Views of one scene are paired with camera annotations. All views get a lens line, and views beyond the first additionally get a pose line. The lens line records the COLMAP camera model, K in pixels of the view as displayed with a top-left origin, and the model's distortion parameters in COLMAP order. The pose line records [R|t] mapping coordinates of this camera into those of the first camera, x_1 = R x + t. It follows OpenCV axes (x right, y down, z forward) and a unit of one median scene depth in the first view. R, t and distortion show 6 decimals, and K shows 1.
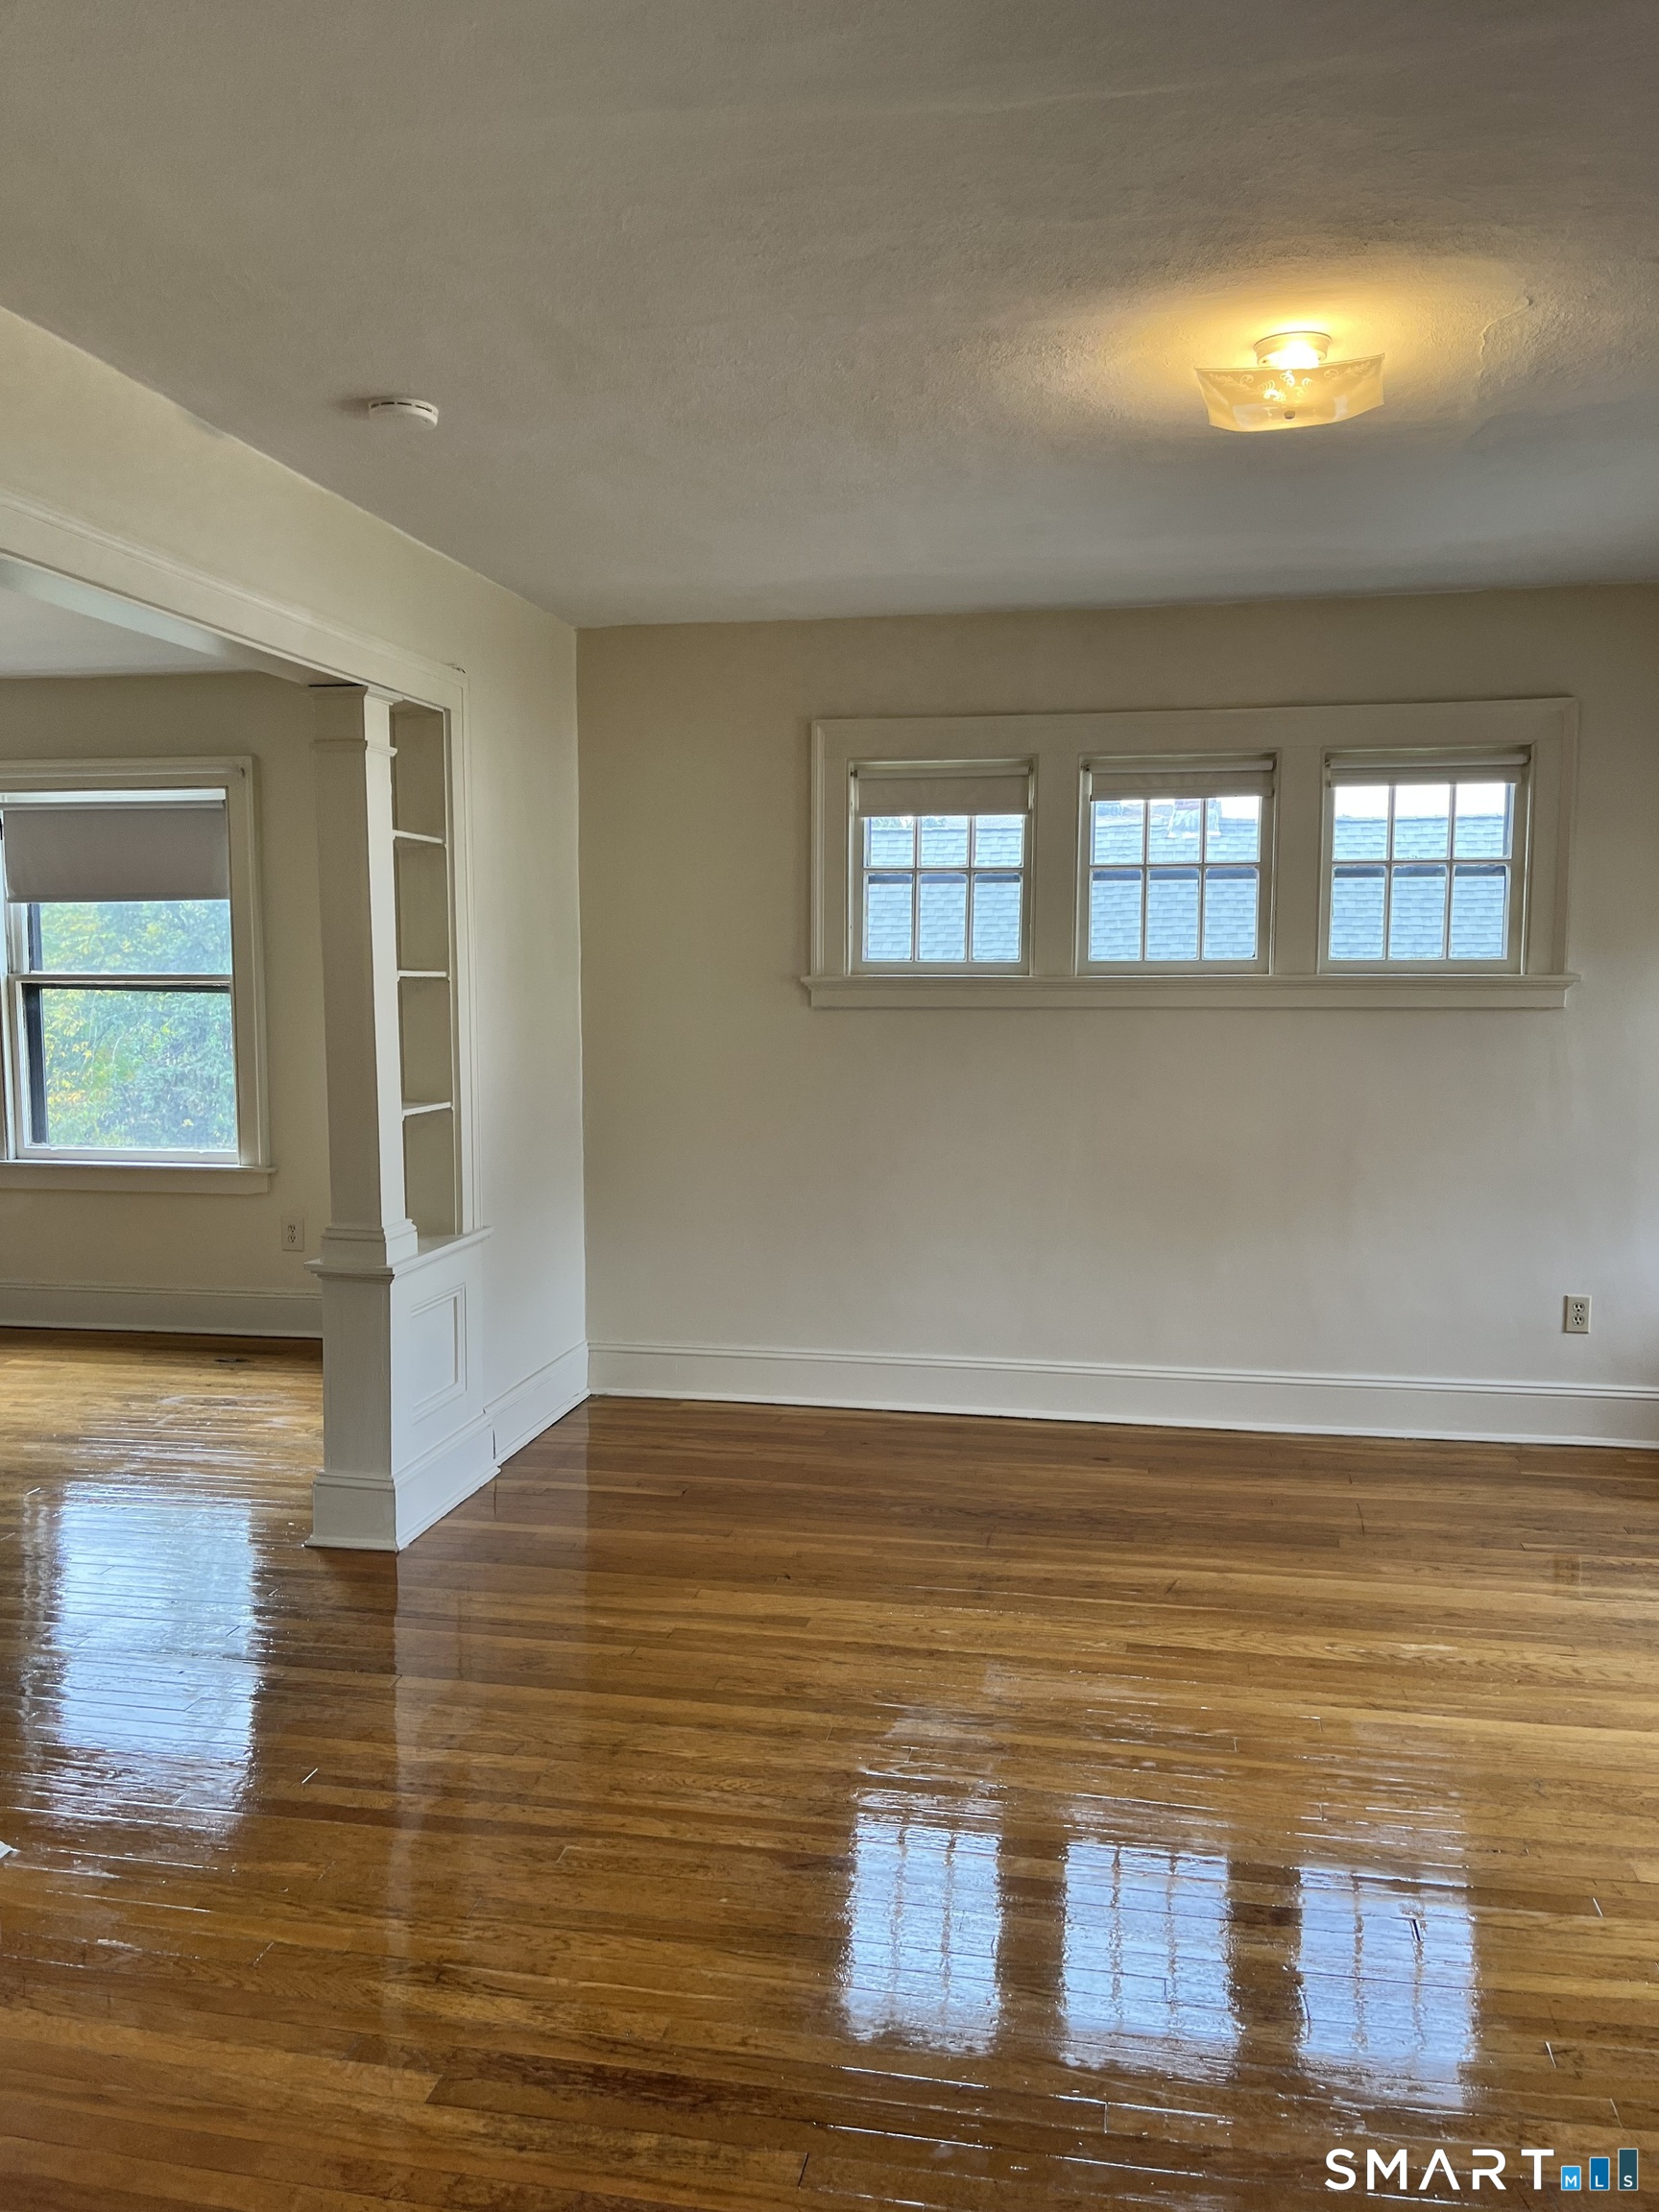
lens RADIAL K [[1646.7, 0, 845.7], [0, 1646.7, 1120.1], [0, 0, 1]] dist [0.026201, -0.006313]
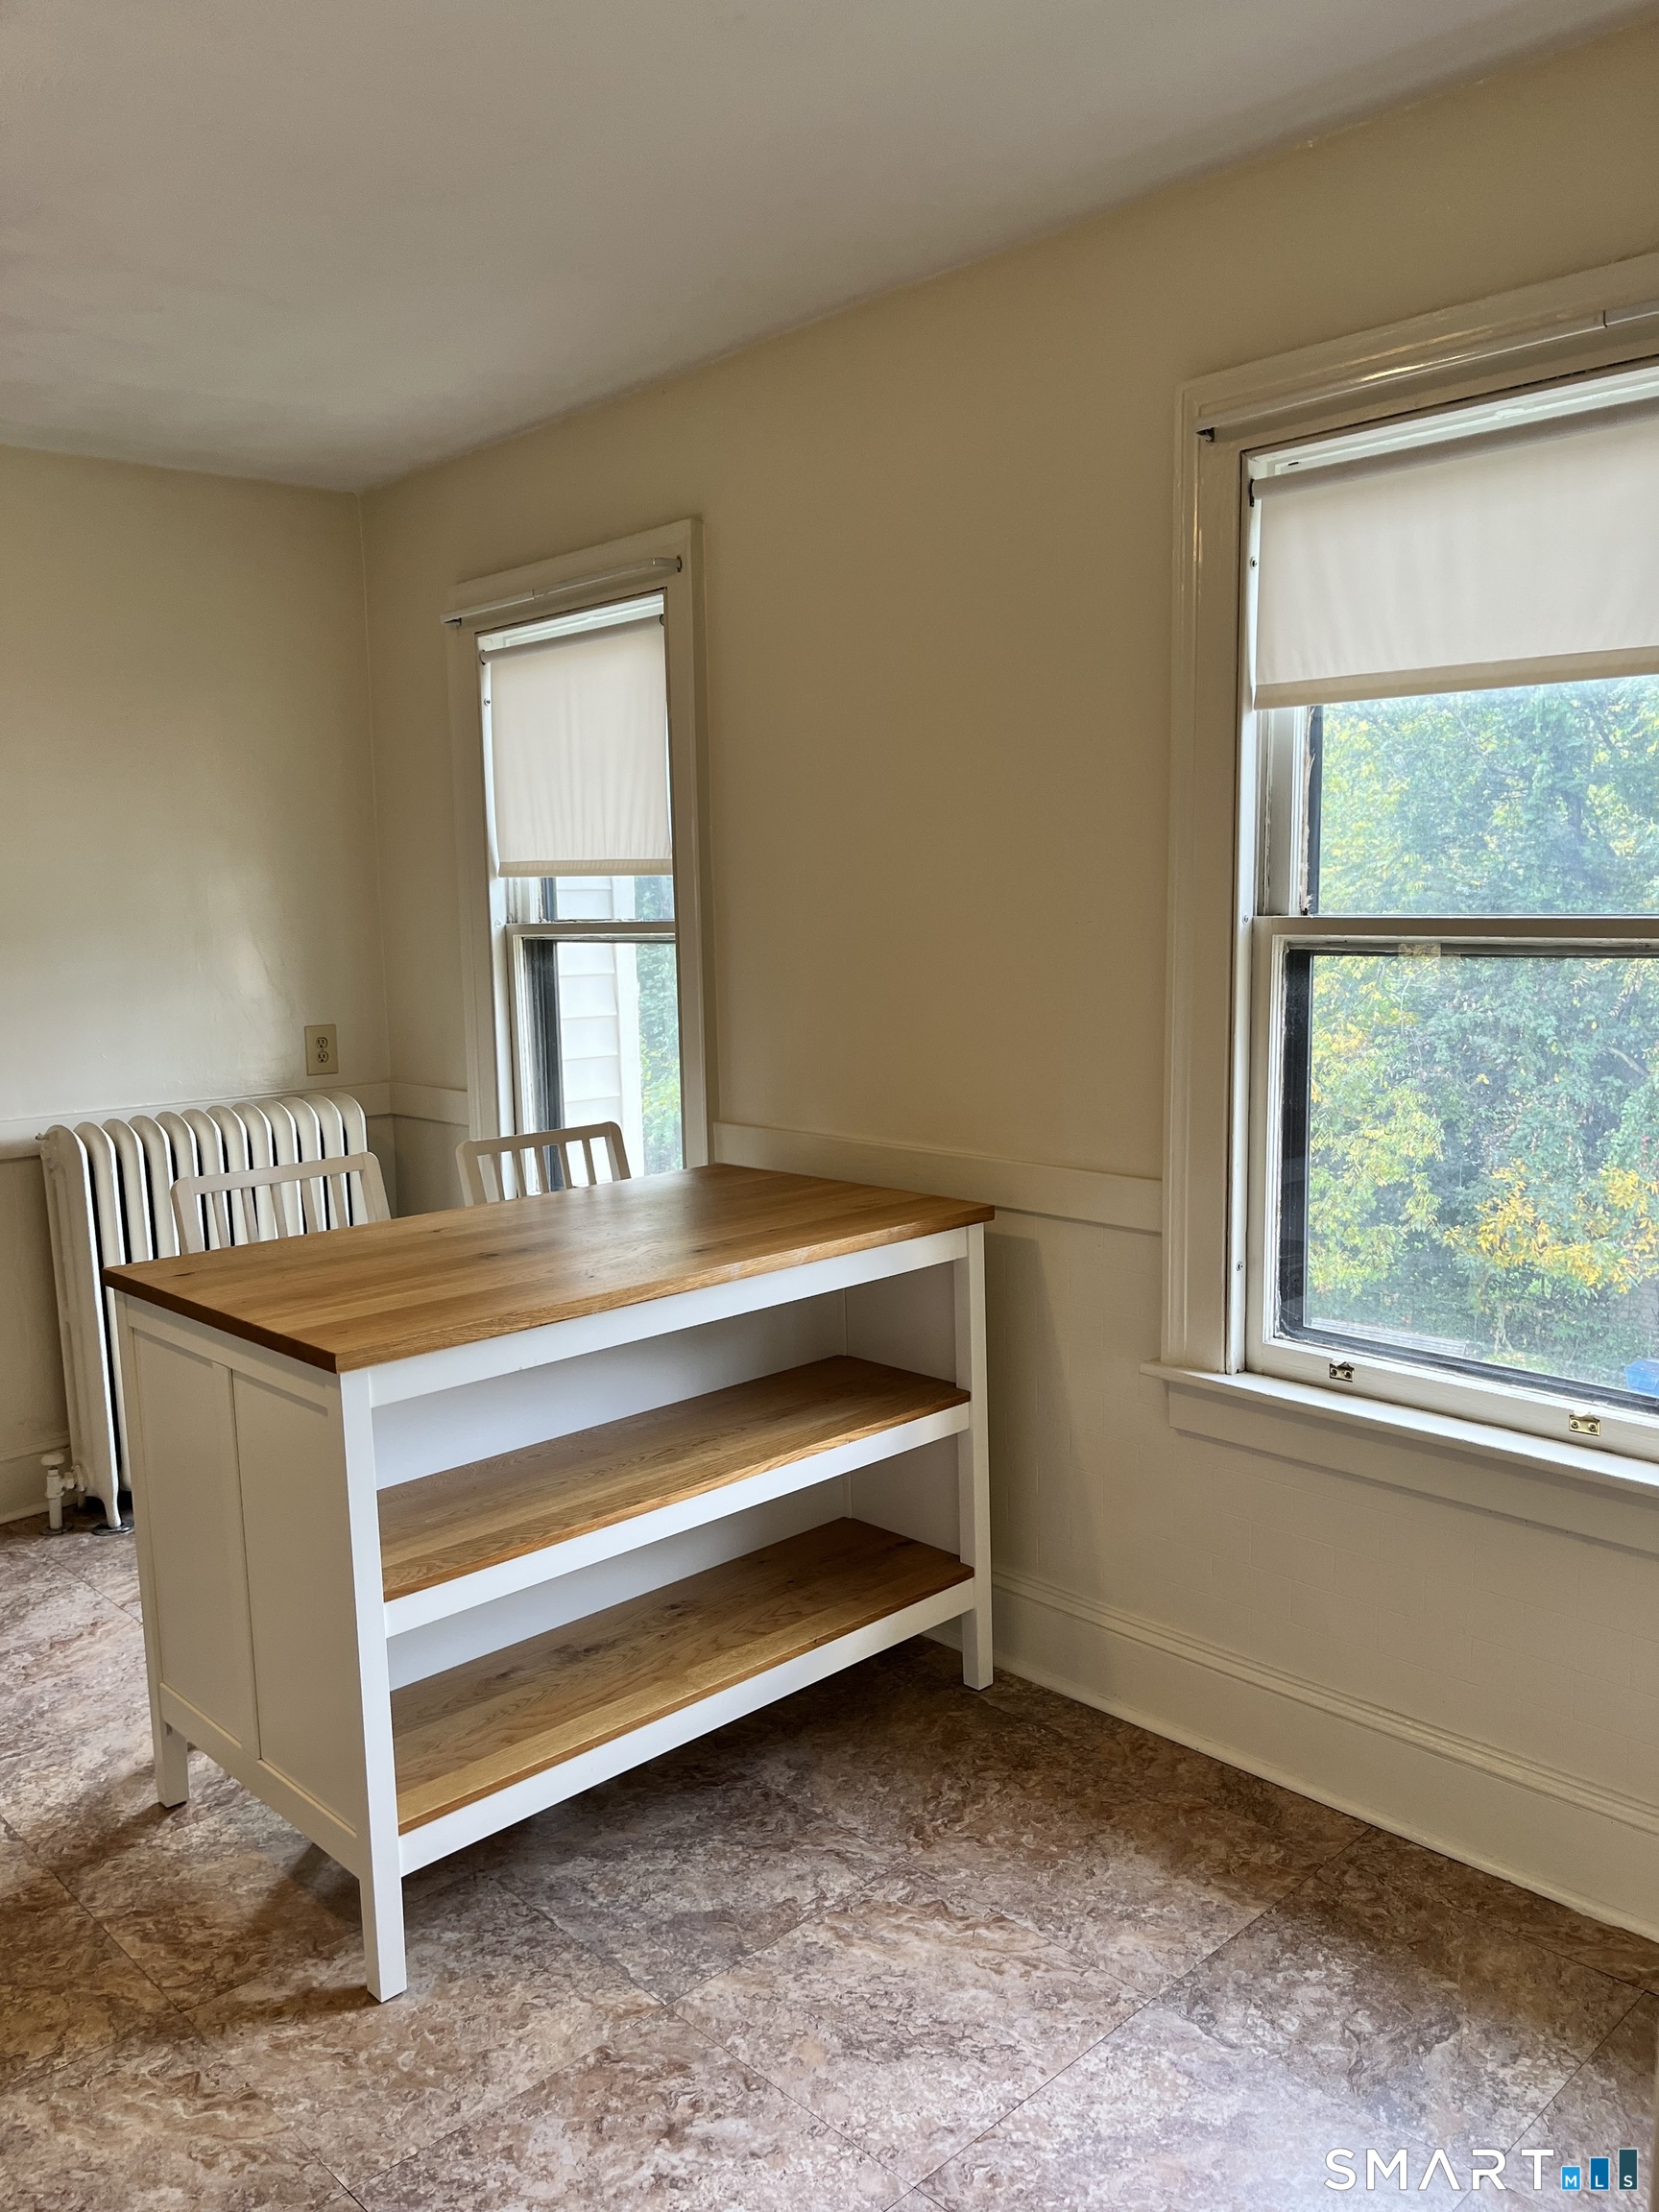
lens RADIAL K [[1646.7, 0, 845.7], [0, 1646.7, 1120.1], [0, 0, 1]] dist [0.026201, -0.006313]
pose [[0.740911, 0.076207, -0.667266, -0.316765], [-0.046731, 0.996983, 0.061974, -0.061085], [0.669976, -0.014735, 0.742237, 0.654919]]
